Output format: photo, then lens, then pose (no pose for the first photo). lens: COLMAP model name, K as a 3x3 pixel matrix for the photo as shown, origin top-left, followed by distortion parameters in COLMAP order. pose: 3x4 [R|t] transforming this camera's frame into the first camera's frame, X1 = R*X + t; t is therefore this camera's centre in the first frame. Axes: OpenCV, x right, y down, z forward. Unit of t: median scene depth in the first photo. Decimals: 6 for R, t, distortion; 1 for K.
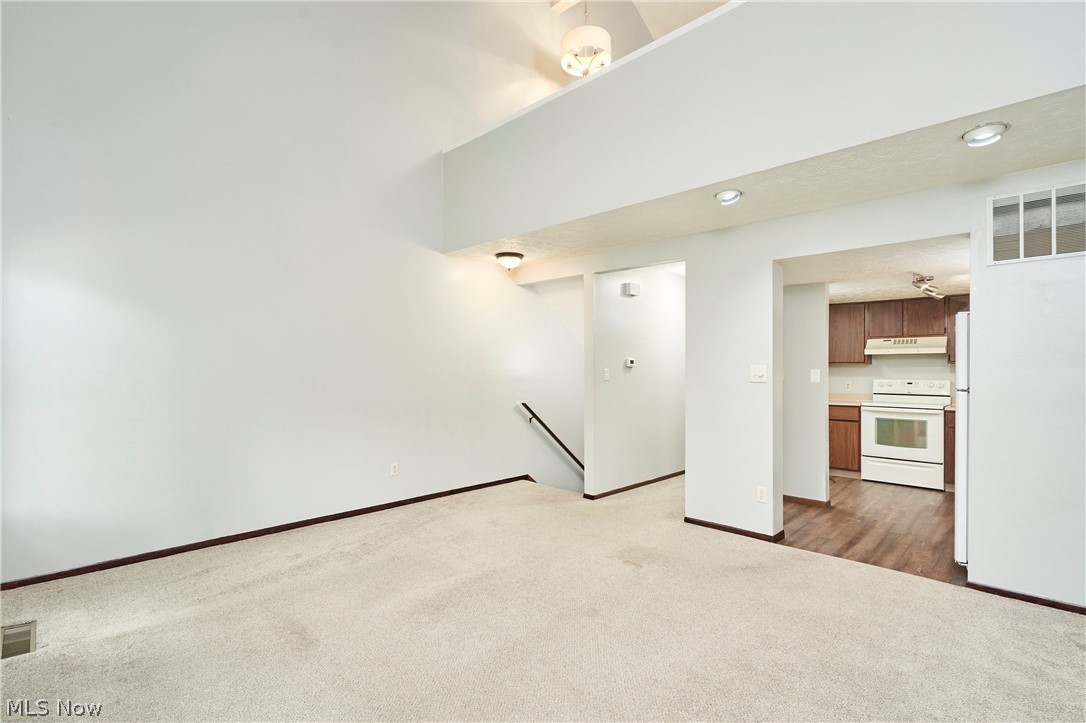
lens RADIAL K [[509.4, 0, 543.0], [0, 509.4, 361.5], [0, 0, 1]] dist [0.000103, 0.000071]
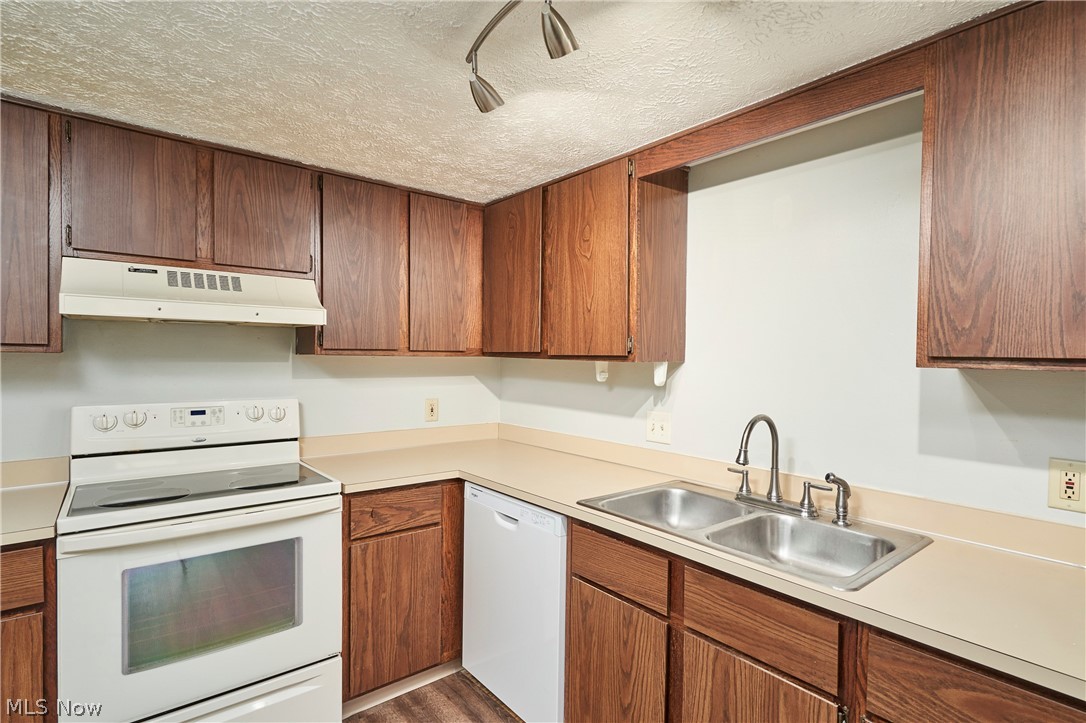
lens RADIAL K [[534.3, 0, 543.0], [0, 534.3, 361.5], [0, 0, 1]] dist [-0.005453, -0.001096]
pose [[0.116861, -0.009257, 0.993105, 0.412927], [-0.022153, 0.999683, 0.011925, 0.000966], [-0.992901, -0.023394, 0.116619, 0.755180]]
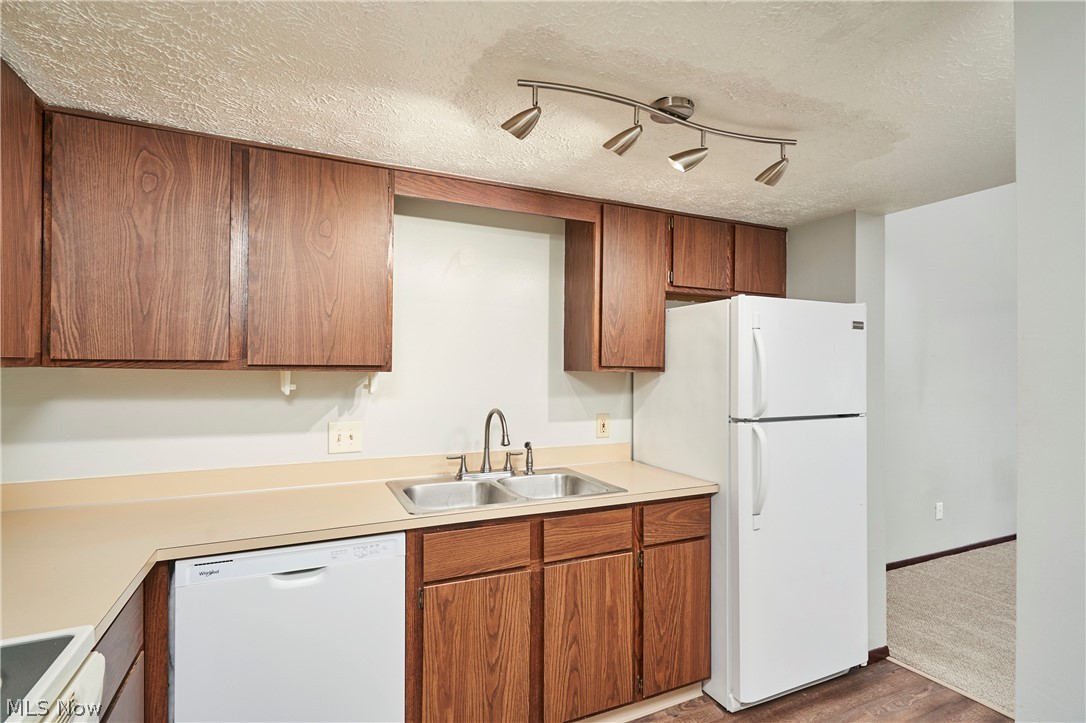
lens RADIAL K [[534.3, 0, 543.0], [0, 534.3, 361.5], [0, 0, 1]] dist [-0.005453, -0.001096]
pose [[-0.935896, -0.004494, 0.352247, 0.569299], [-0.011511, 0.999775, -0.017828, 0.002834], [-0.352087, -0.020740, -0.935737, 1.084987]]
